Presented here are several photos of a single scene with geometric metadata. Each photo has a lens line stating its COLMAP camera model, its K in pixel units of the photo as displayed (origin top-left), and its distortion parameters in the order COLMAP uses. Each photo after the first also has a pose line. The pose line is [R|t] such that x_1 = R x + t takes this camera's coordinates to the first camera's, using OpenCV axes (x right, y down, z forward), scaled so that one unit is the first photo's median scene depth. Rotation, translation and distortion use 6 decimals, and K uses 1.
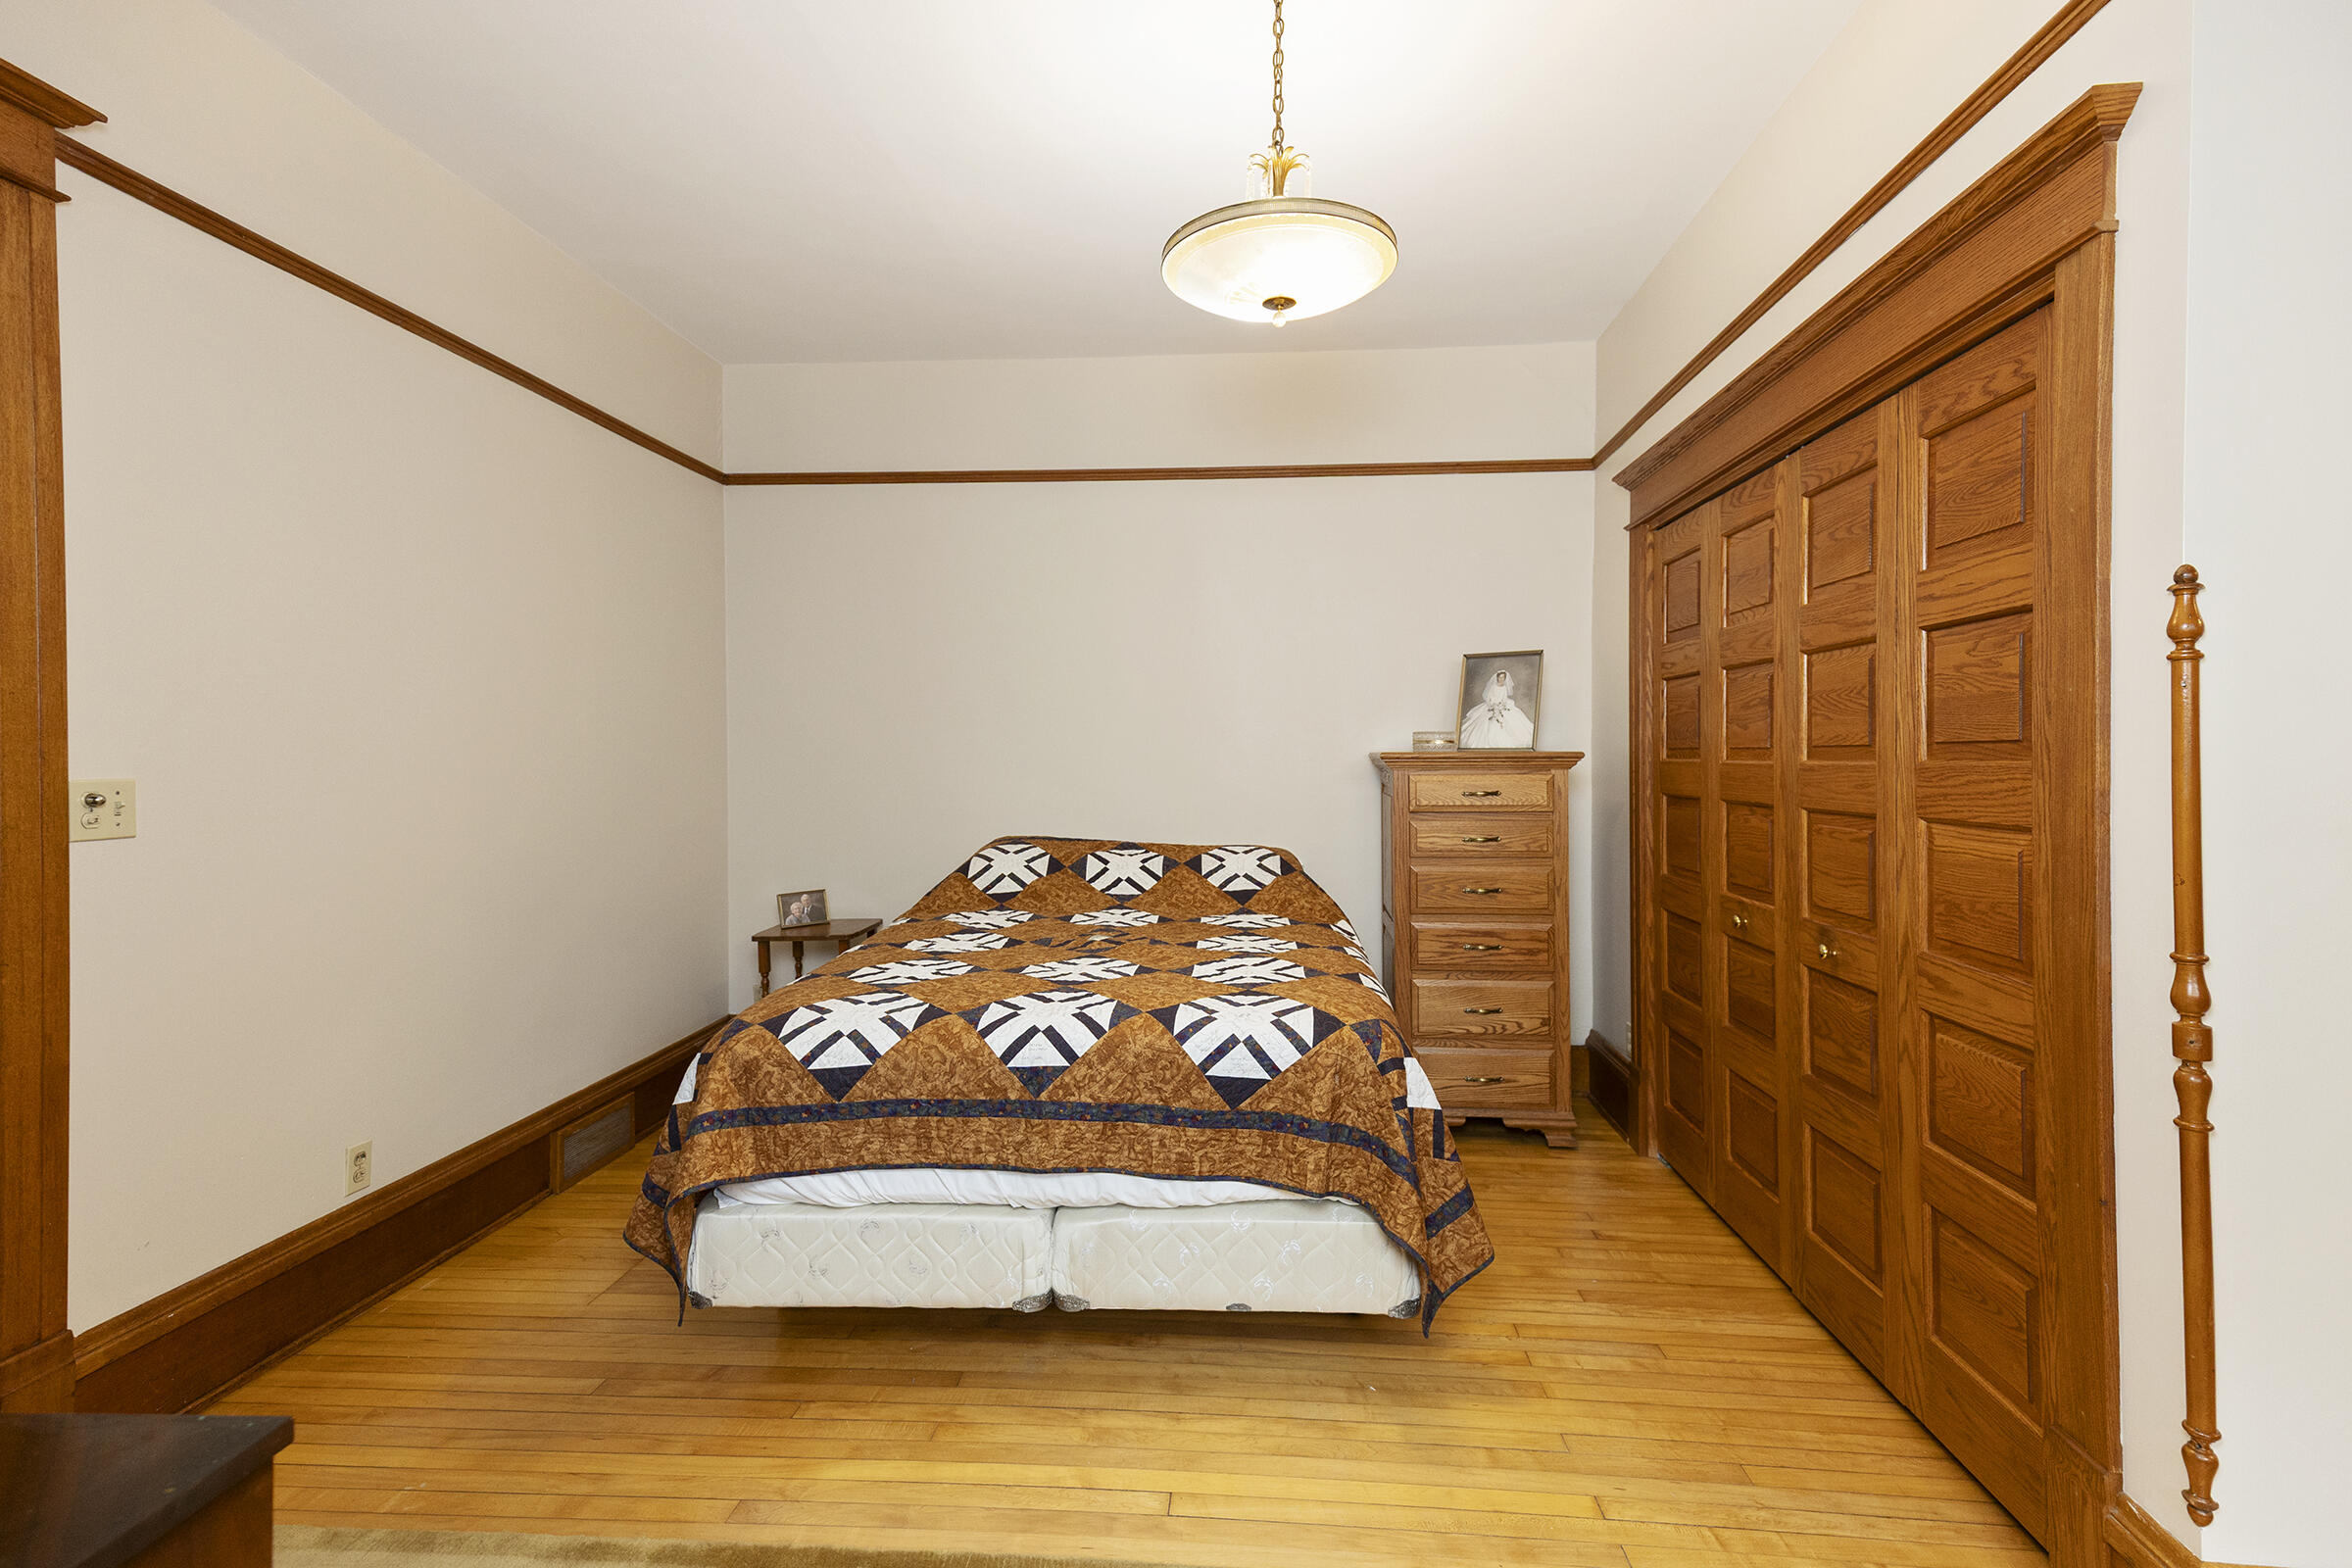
lens RADIAL K [[1084.7, 0, 1184.5], [0, 1084.7, 762.9], [0, 0, 1]] dist [0.038385, 0.000148]
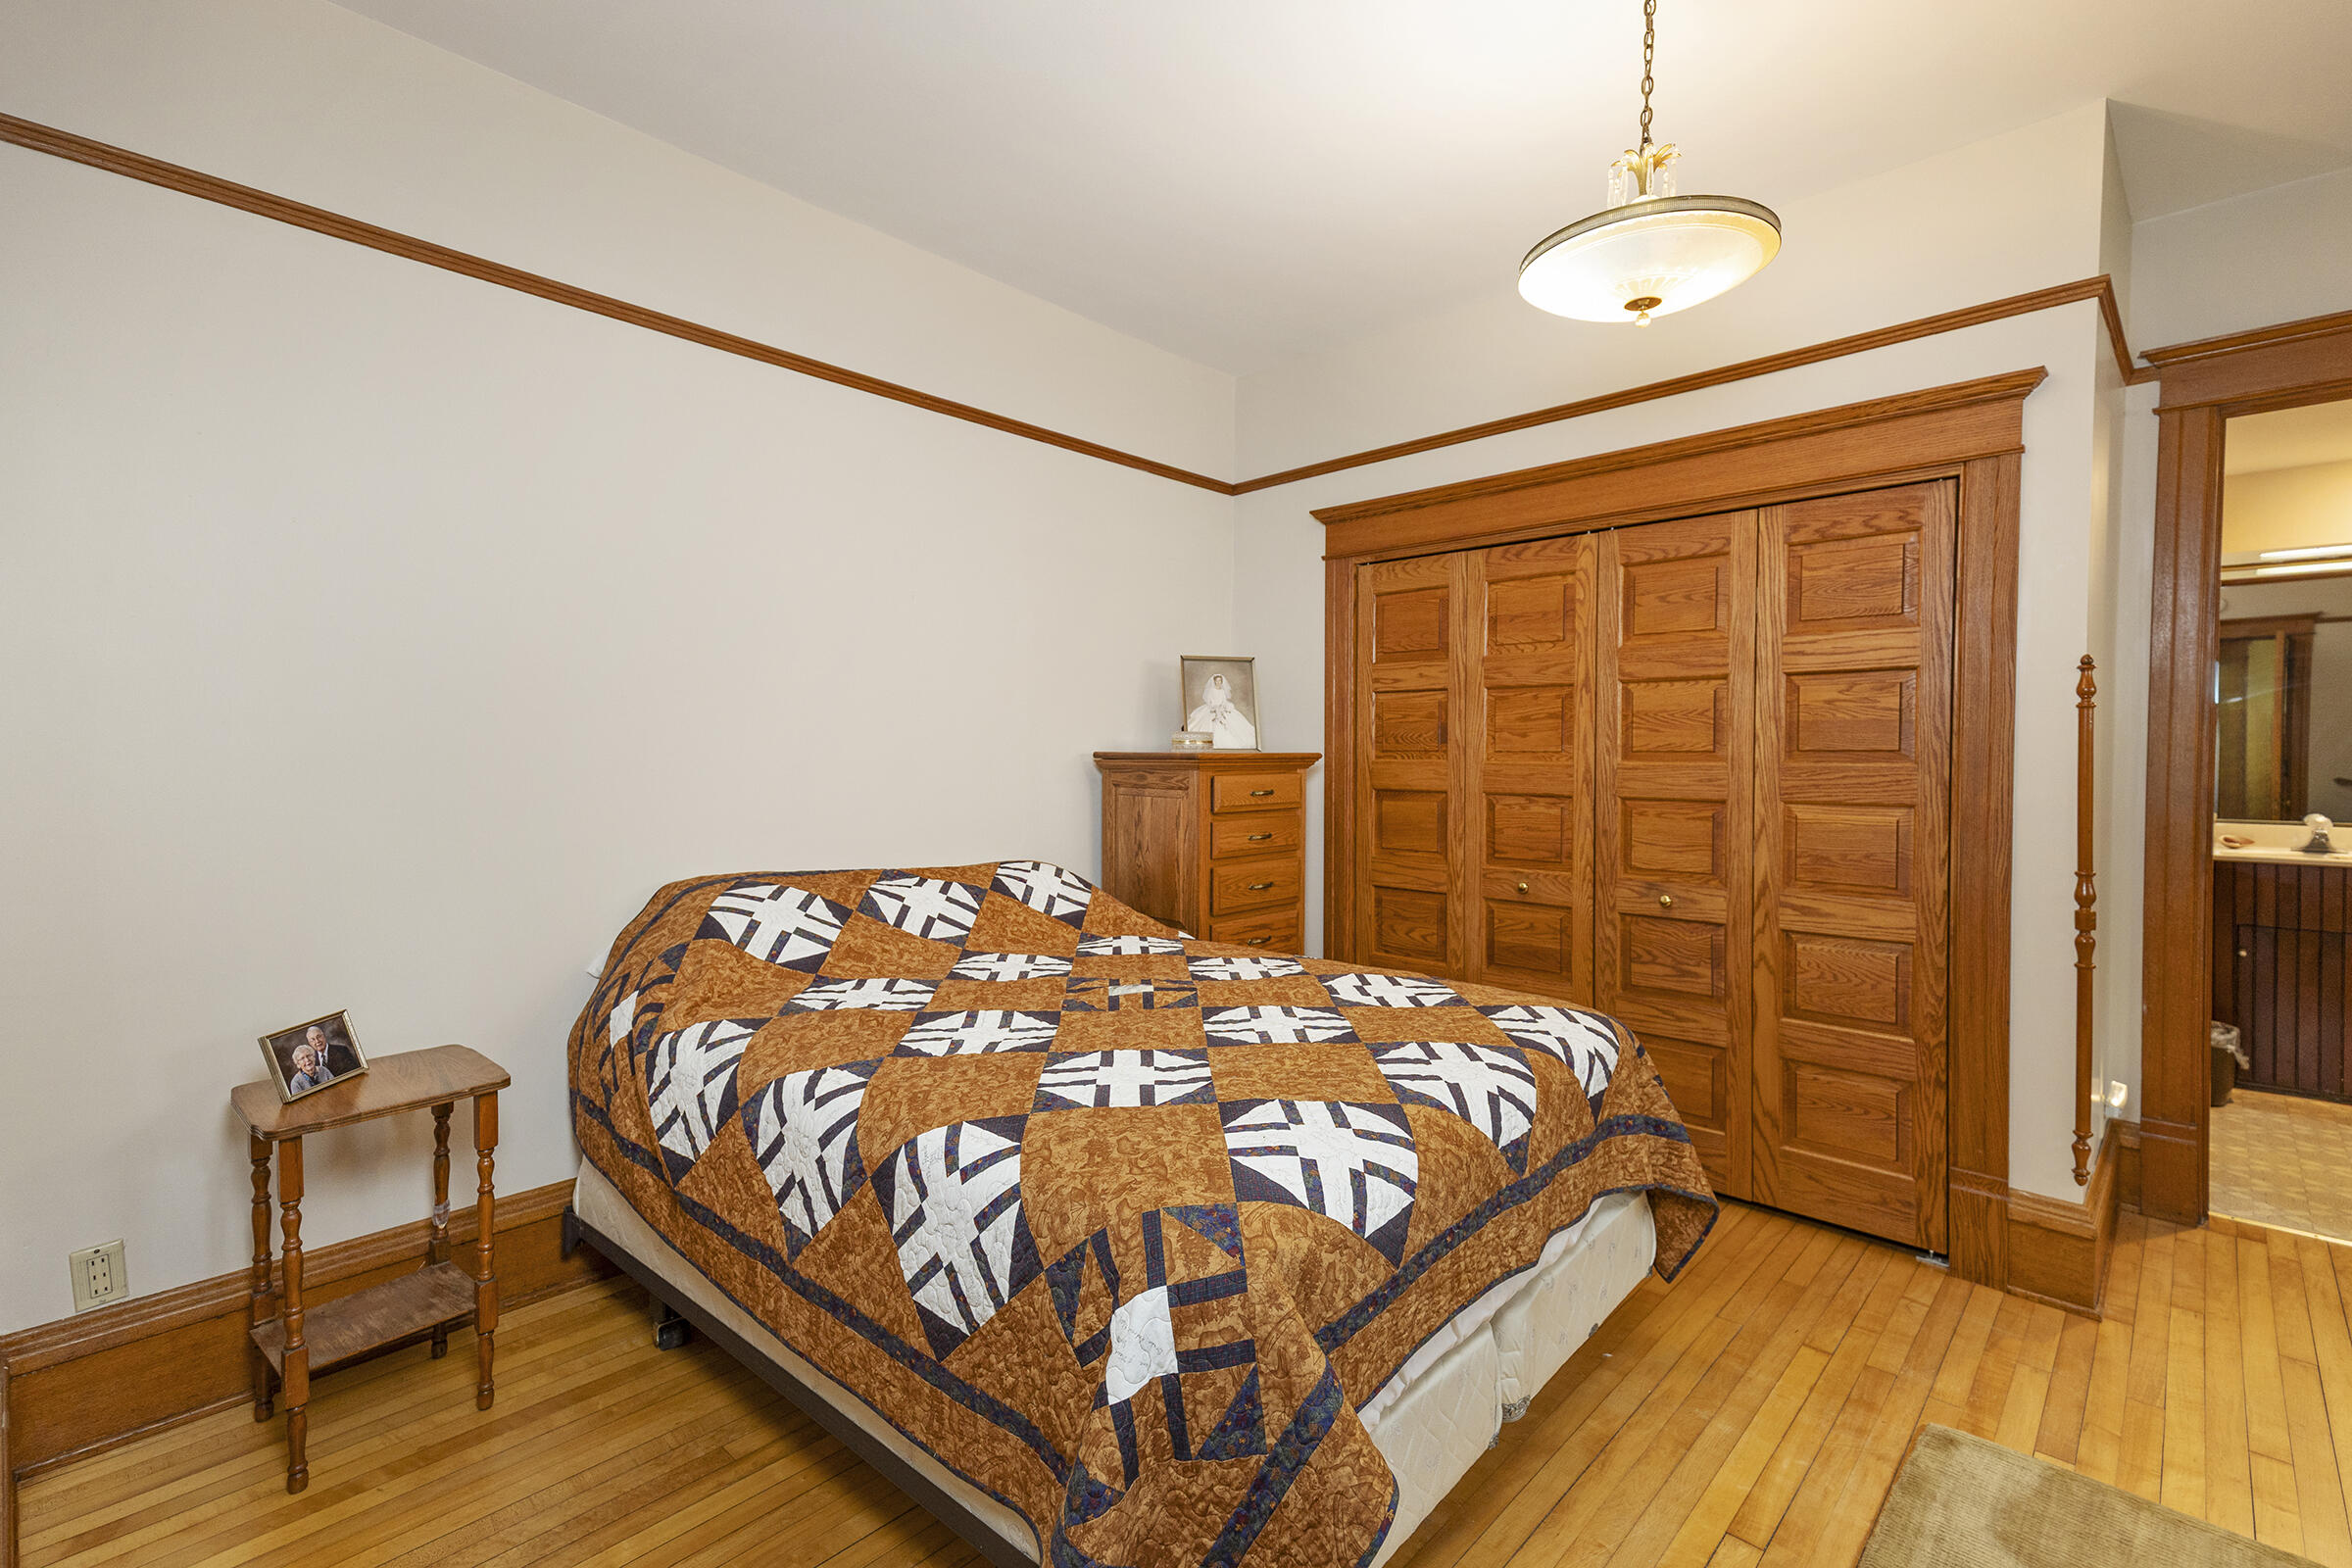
lens RADIAL K [[1063.7, 0, 1179.0], [0, 1063.7, 772.0], [0, 0, 1]] dist [0.036909, -0.000321]
pose [[0.627406, -0.011075, 0.778614, -0.918589], [0.001445, 0.999914, 0.013058, -0.008828], [-0.778691, -0.007068, 0.627368, 0.688785]]
